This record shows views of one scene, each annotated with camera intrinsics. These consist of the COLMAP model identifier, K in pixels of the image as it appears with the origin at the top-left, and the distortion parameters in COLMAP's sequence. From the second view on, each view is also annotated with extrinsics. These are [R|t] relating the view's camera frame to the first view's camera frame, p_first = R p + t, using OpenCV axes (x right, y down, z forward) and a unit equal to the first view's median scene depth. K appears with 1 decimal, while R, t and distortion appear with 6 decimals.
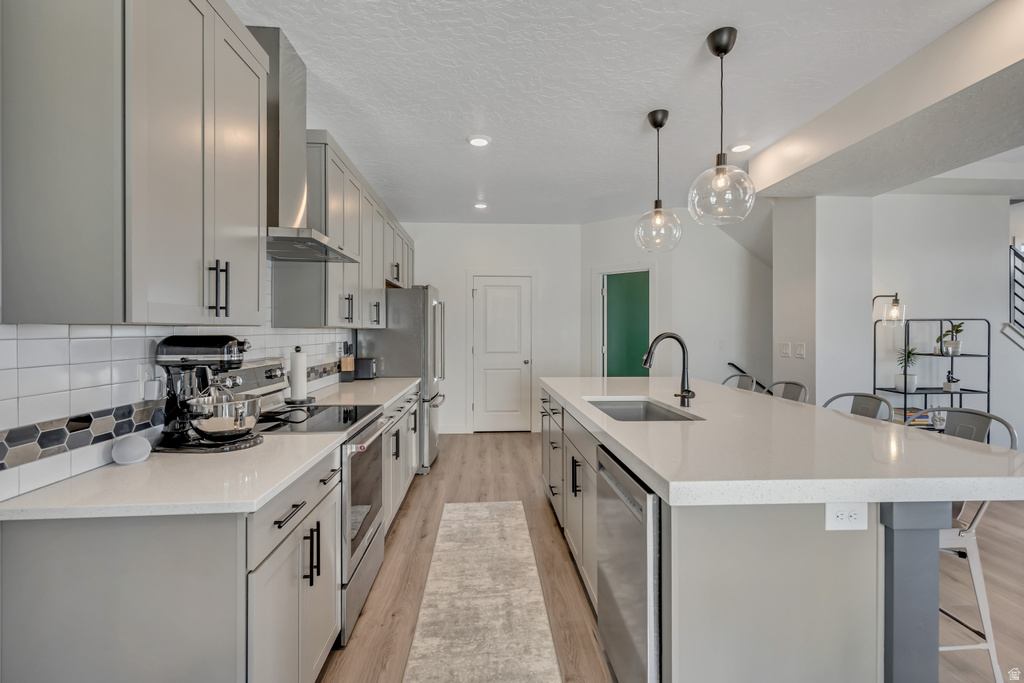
lens RADIAL K [[468.3, 0, 511.7], [0, 468.3, 333.8], [0, 0, 1]] dist [-0.001391, 0.000138]
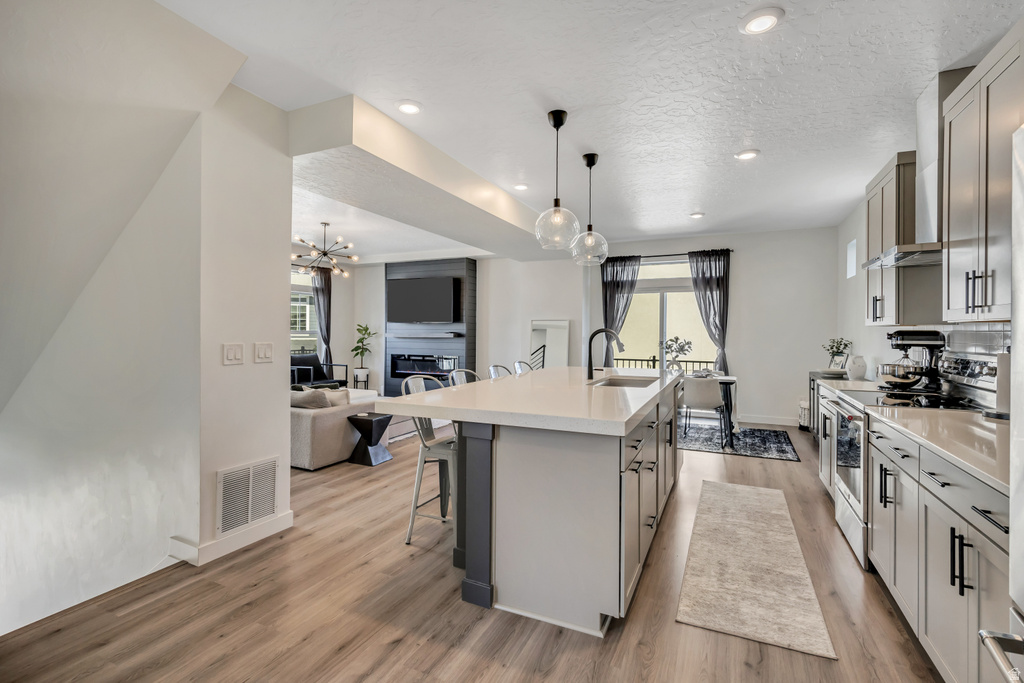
lens RADIAL K [[467.0, 0, 512.2], [0, 467.0, 328.7], [0, 0, 1]] dist [0.001659, 0.000072]
pose [[-0.878792, 0.000202, 0.477206, -0.091114], [0.000438, 1.000000, 0.000384, -0.002700], [-0.477206, 0.000547, -0.878791, 1.946530]]
